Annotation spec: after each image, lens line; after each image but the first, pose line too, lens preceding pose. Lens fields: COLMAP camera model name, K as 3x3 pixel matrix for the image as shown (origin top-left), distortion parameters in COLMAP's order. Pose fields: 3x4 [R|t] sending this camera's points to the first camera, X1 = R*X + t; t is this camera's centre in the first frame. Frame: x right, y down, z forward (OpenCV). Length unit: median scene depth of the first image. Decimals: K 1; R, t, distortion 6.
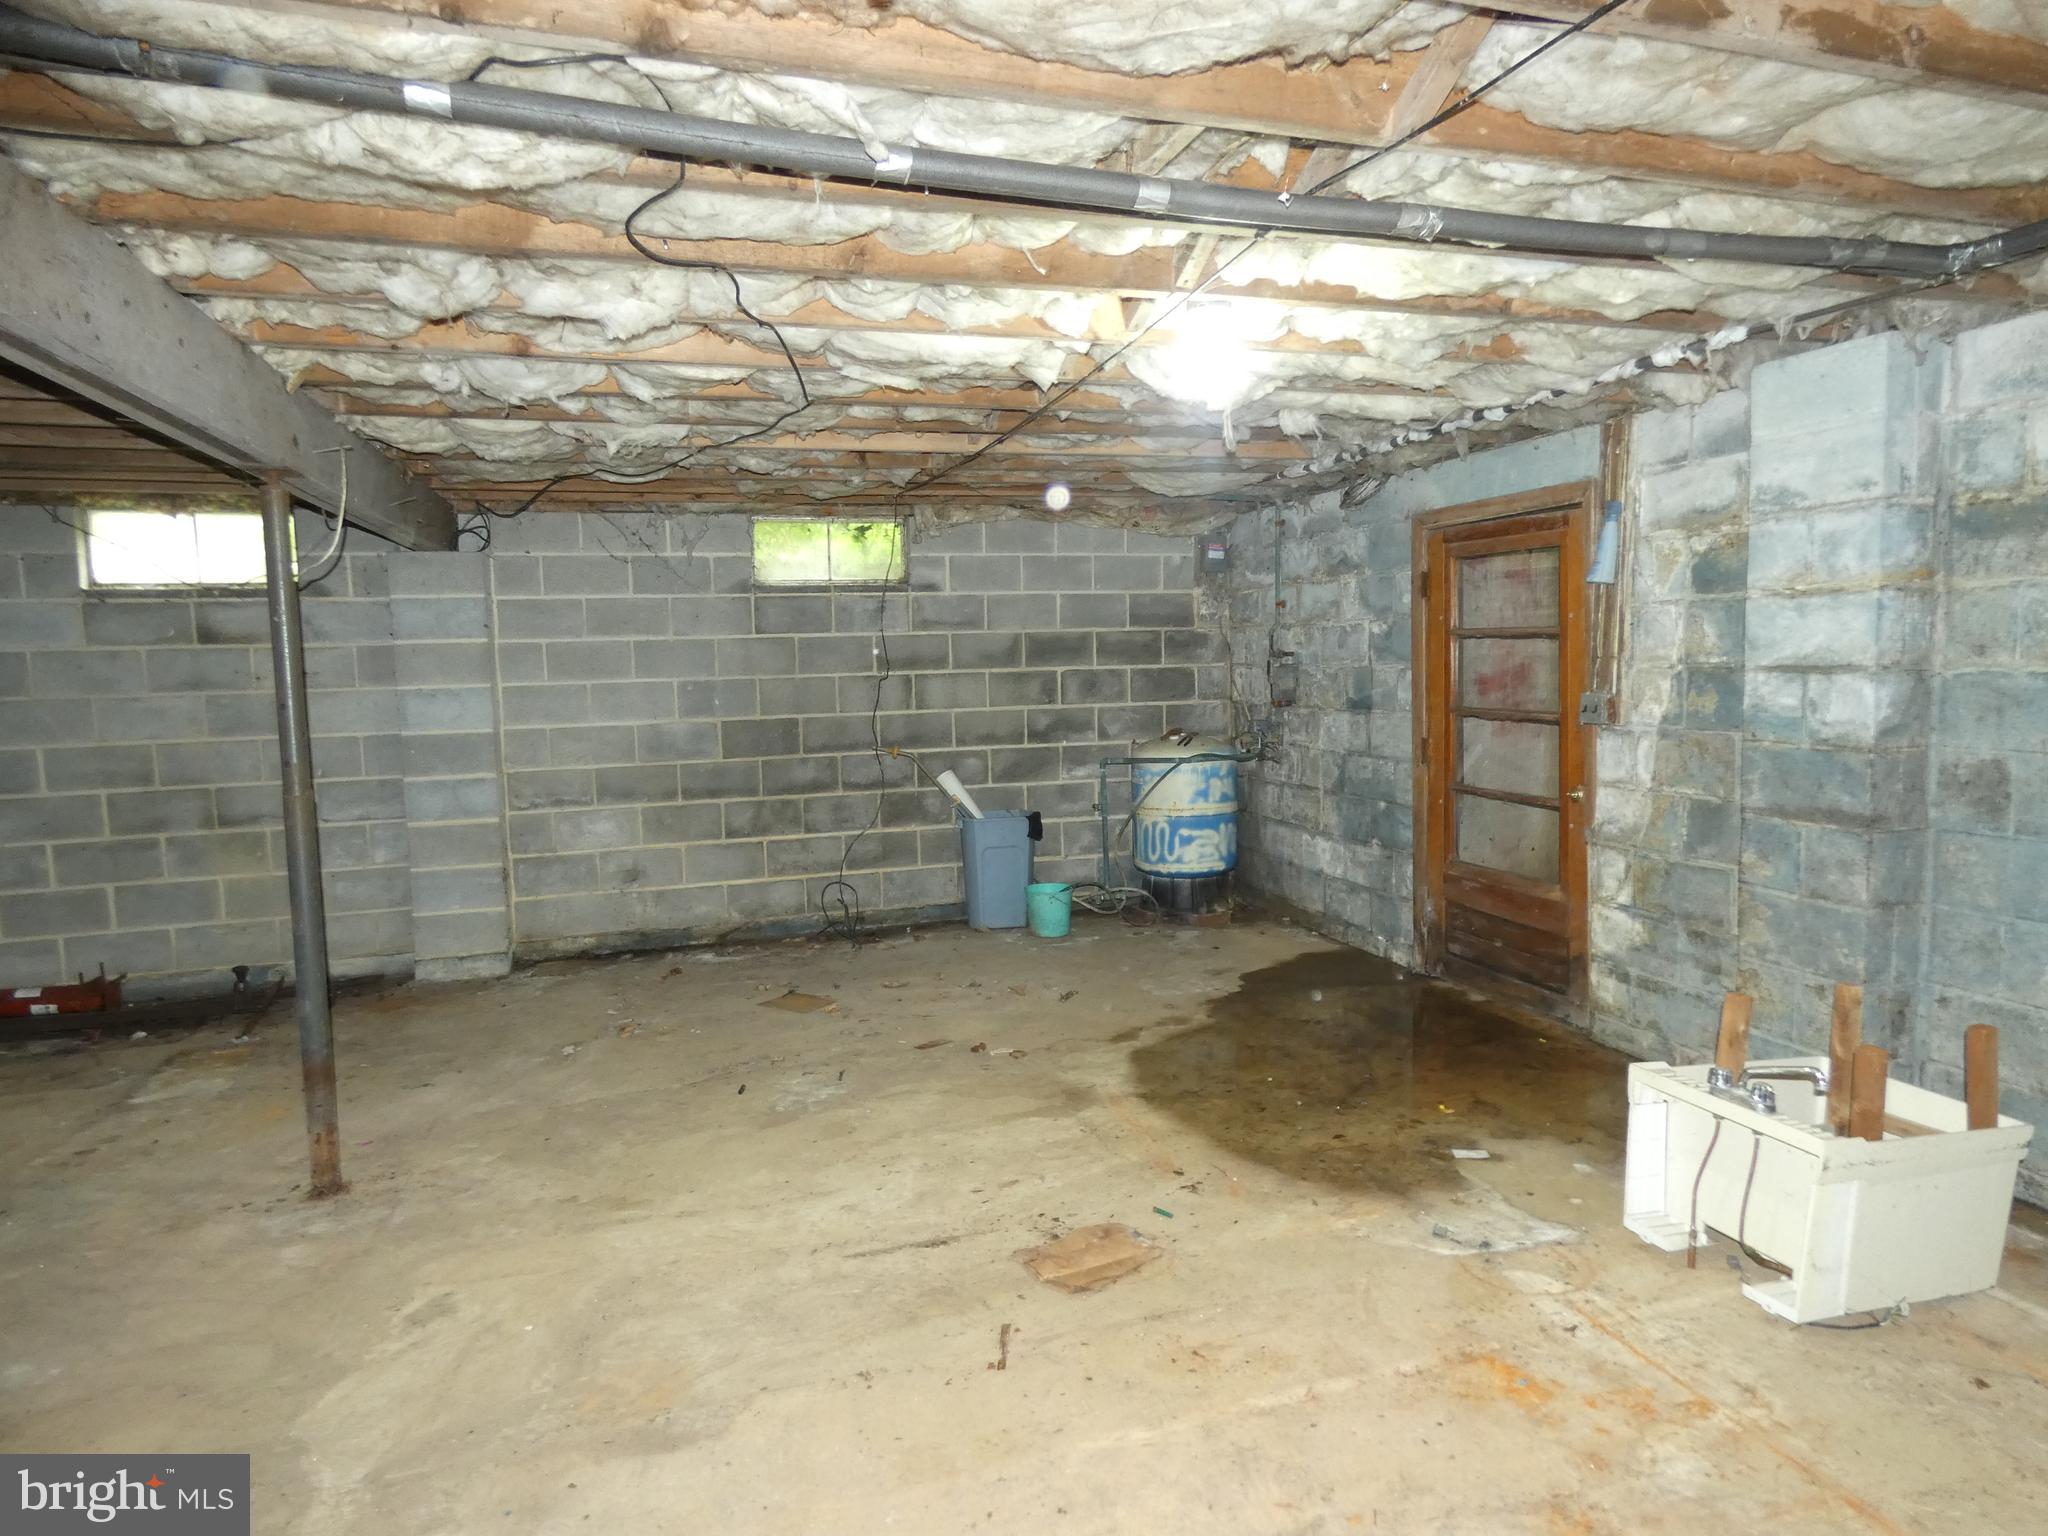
lens RADIAL K [[1214.0, 0, 1013.1], [0, 1214.0, 763.4], [0, 0, 1]] dist [-0.014301, -0.008063]
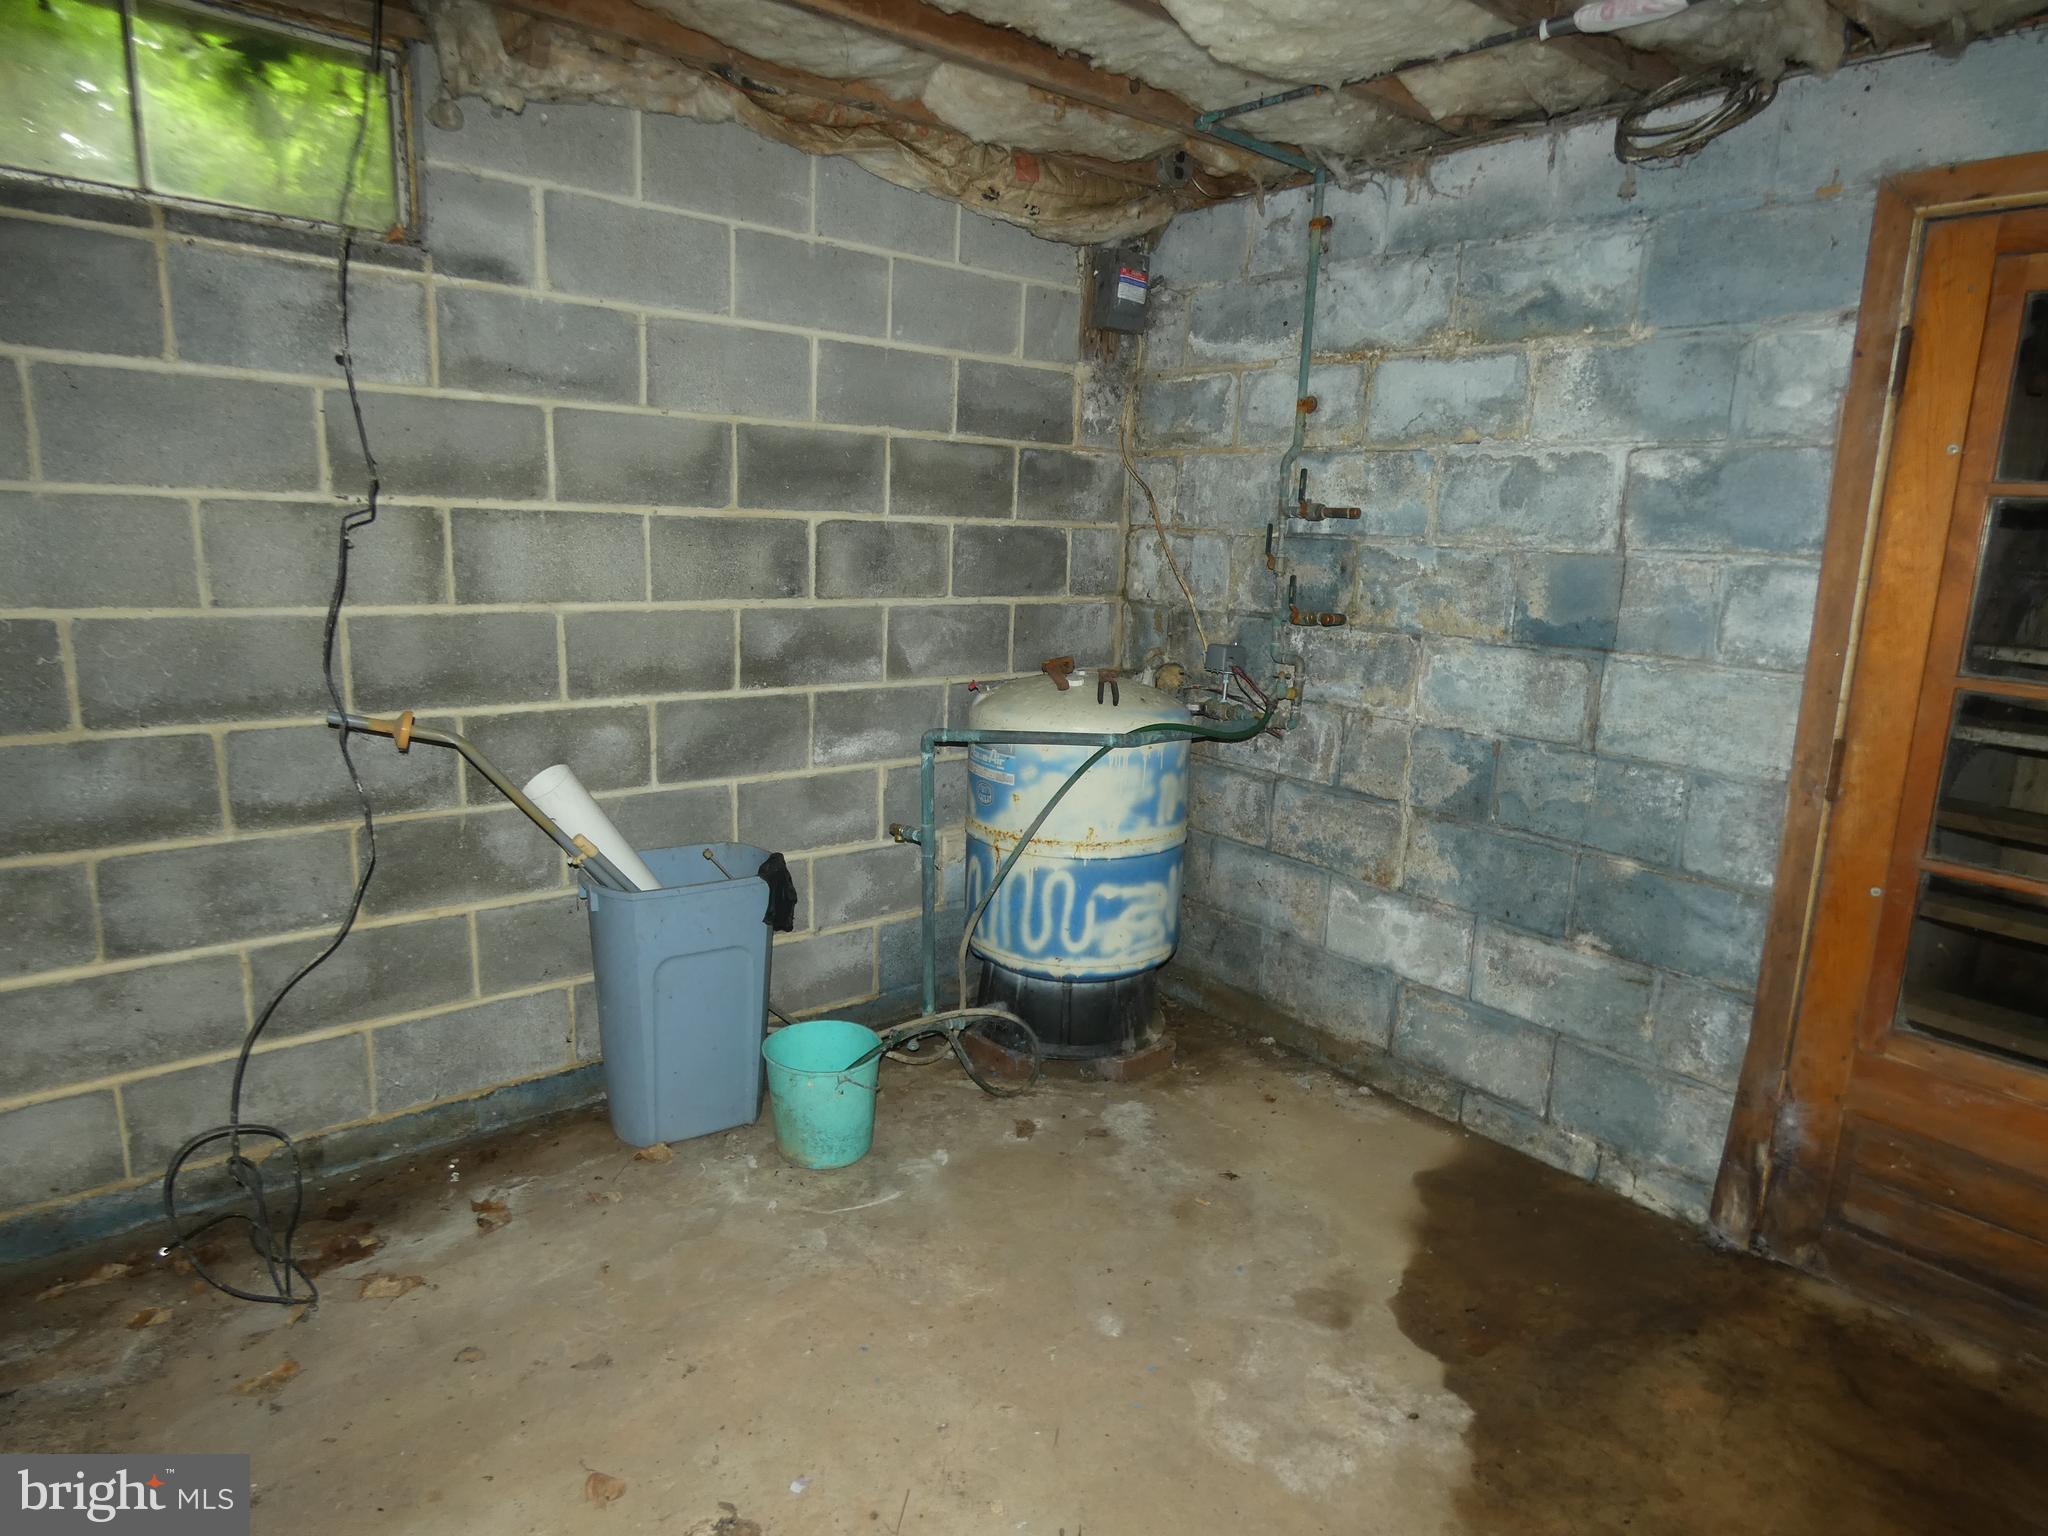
lens RADIAL K [[1214.0, 0, 1040.7], [0, 1214.0, 780.4], [0, 0, 1]] dist [-0.014301, -0.008063]
pose [[0.919354, -0.023893, 0.392706, -0.073917], [-0.025698, 0.992376, 0.120539, -0.047414], [-0.392592, -0.120910, 0.911730, 0.695729]]
